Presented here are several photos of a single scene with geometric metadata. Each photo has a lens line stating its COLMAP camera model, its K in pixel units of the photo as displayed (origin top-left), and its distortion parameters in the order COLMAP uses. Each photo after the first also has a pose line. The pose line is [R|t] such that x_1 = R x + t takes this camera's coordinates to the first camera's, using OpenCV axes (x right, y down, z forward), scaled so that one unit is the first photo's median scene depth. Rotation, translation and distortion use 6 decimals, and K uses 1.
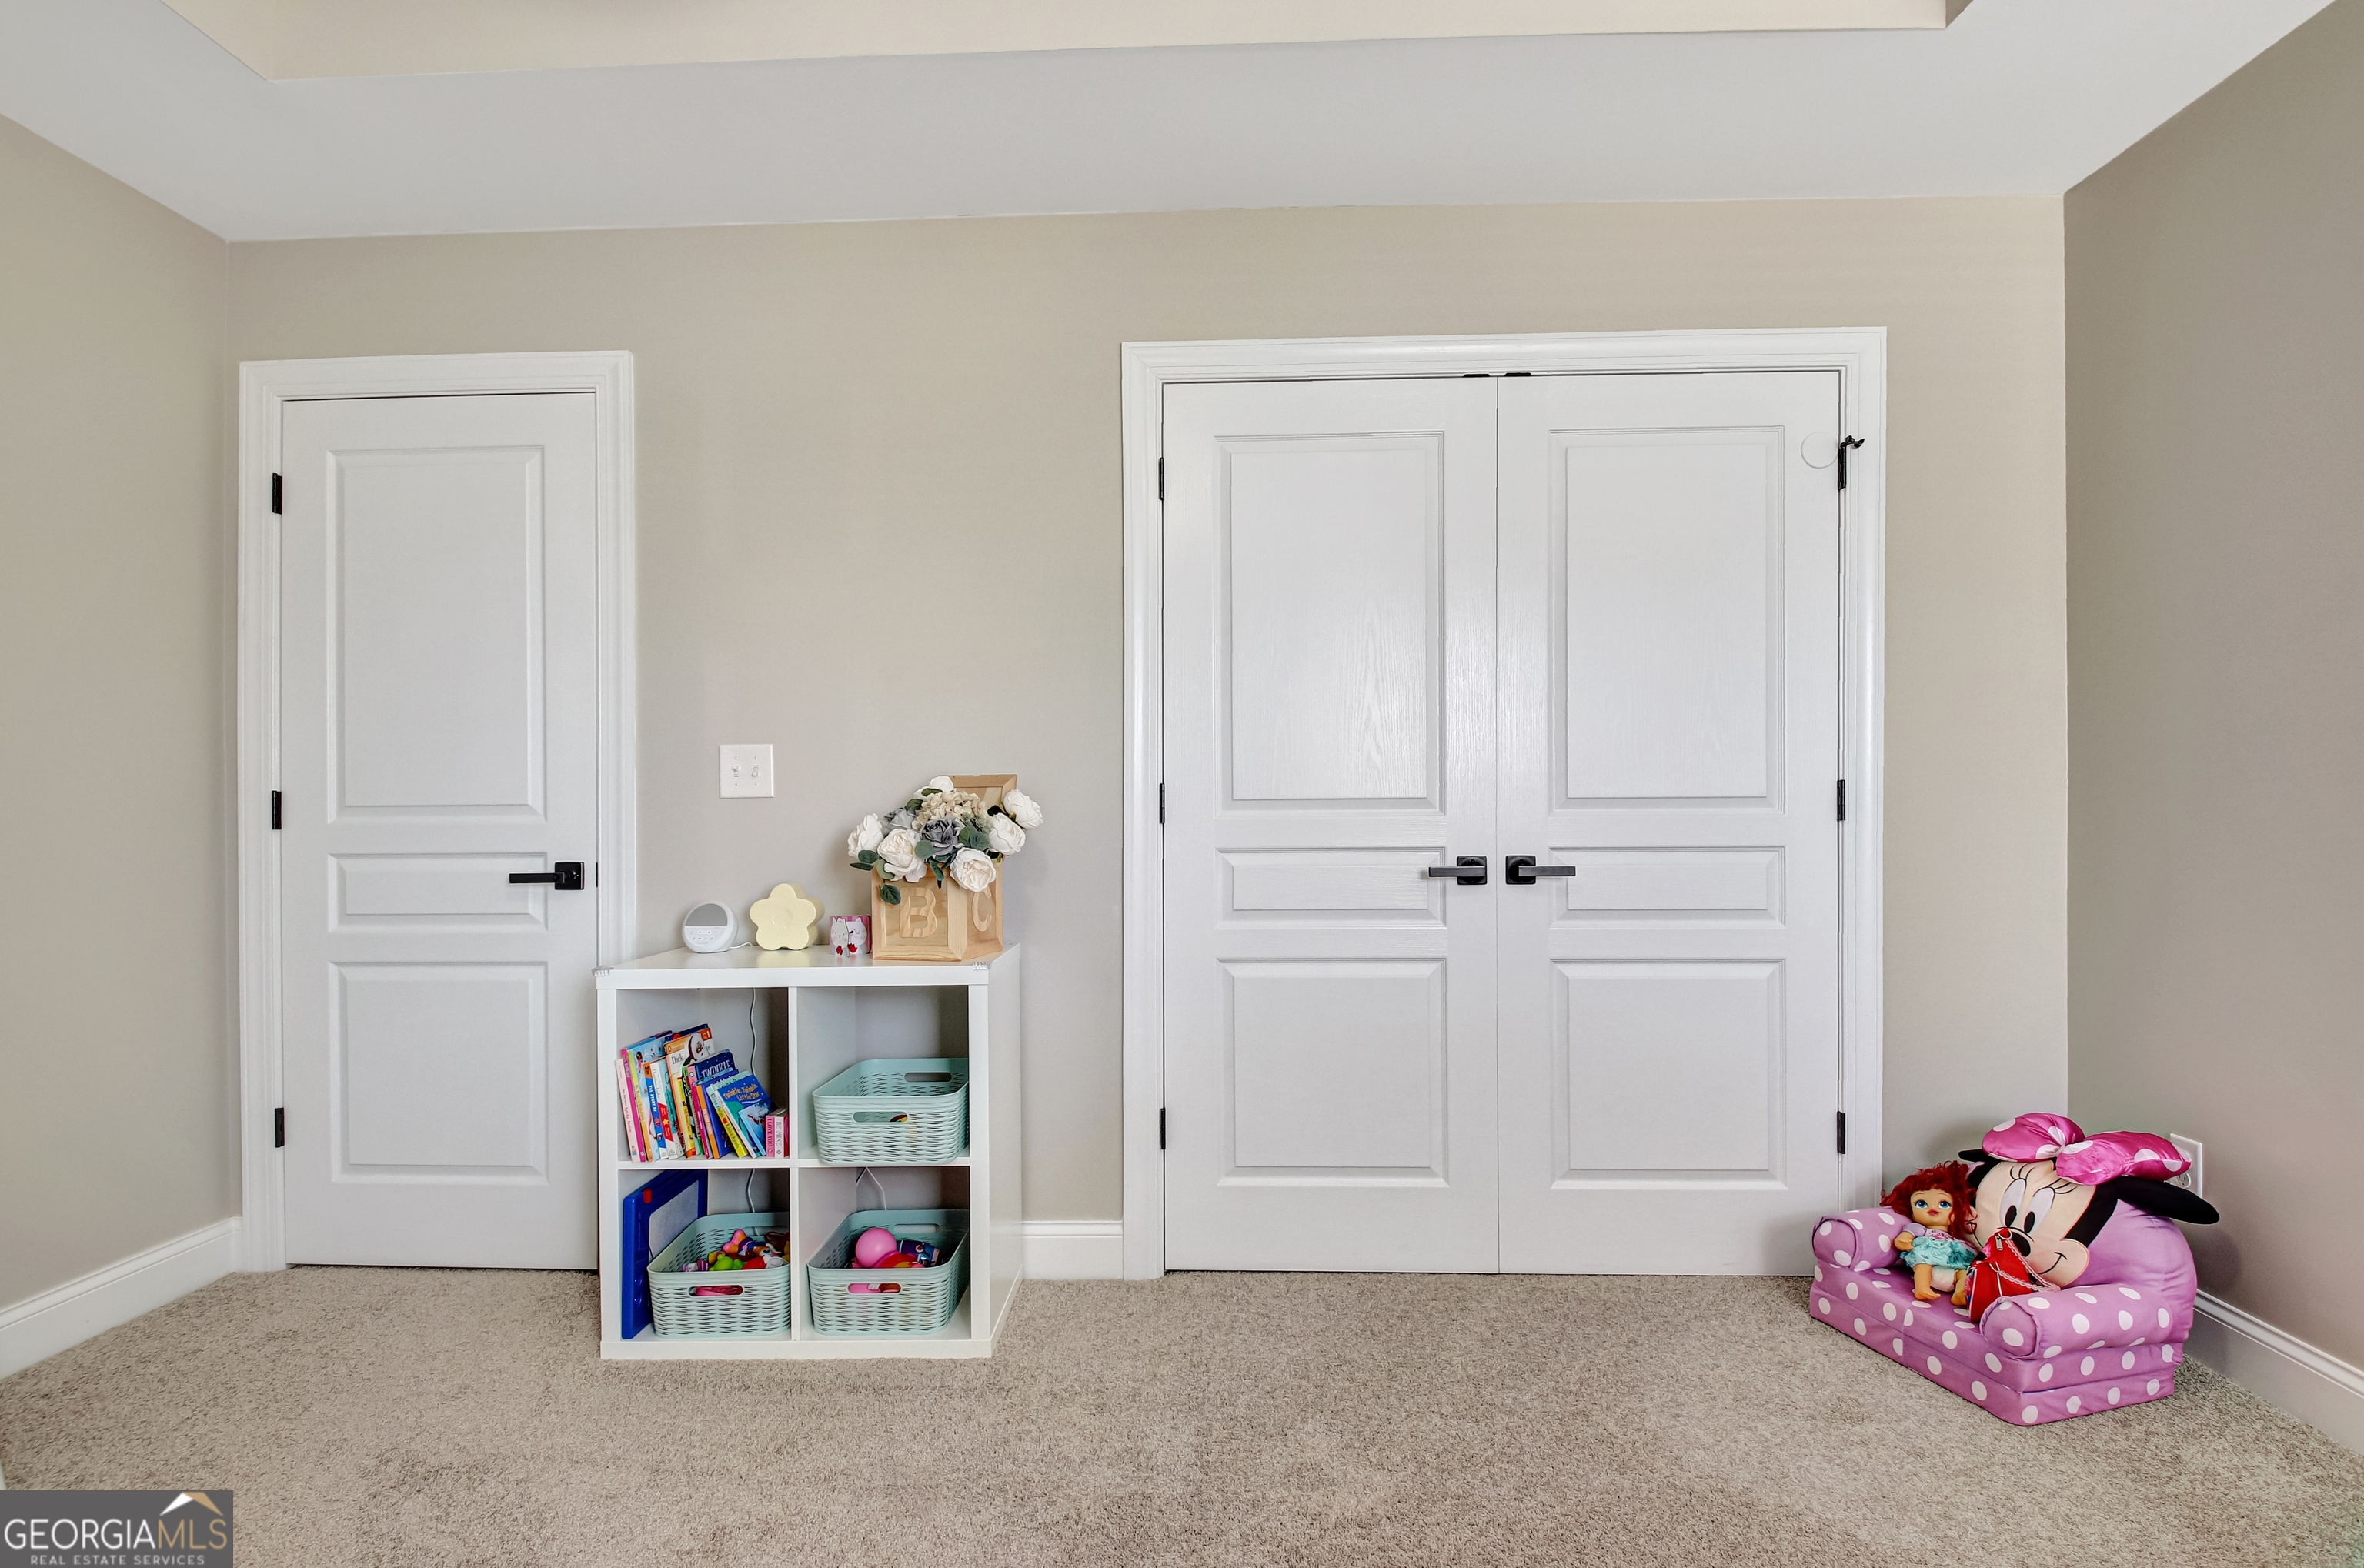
lens RADIAL K [[1195.9, 0, 1202.5], [0, 1195.9, 769.3], [0, 0, 1]] dist [-0.000825, -0.016890]
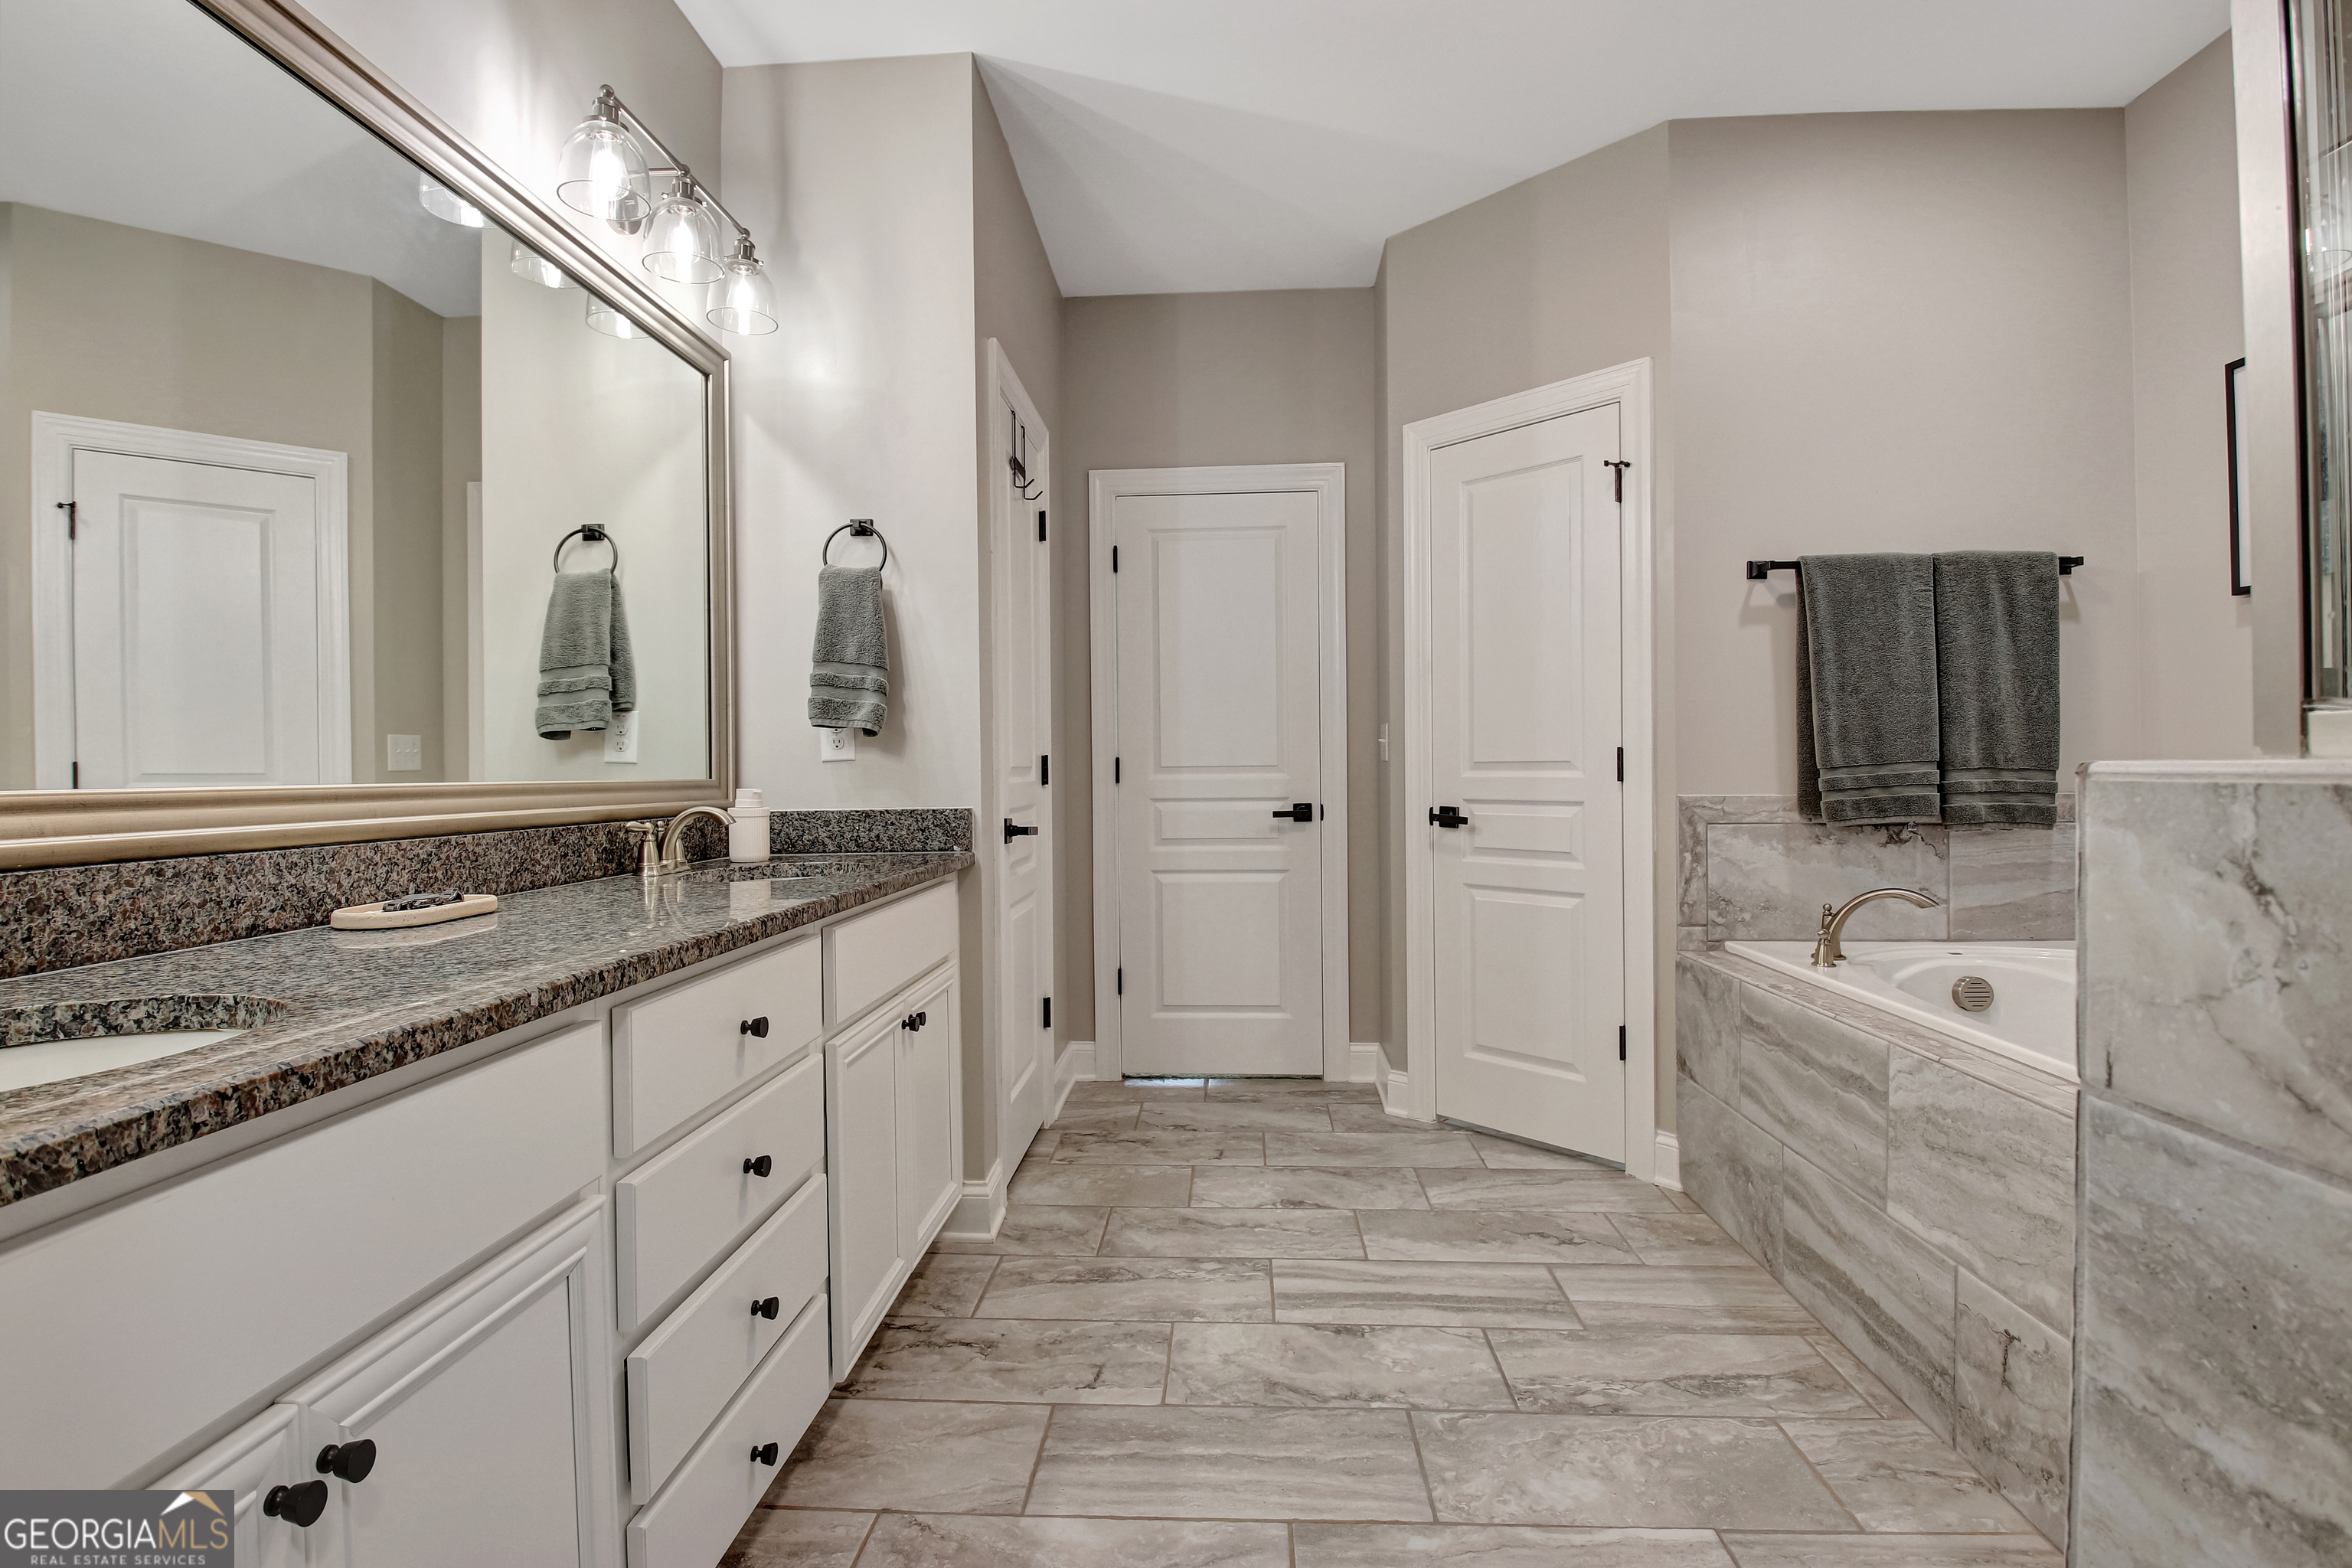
lens RADIAL K [[1189.9, 0, 1196.4], [0, 1189.9, 769.4], [0, 0, 1]] dist [-0.000825, -0.016890]
pose [[0.726699, 0.001501, -0.686954, 1.036654], [0.028834, 0.999050, 0.032686, -0.021351], [0.686350, -0.043561, 0.725965, -0.162207]]
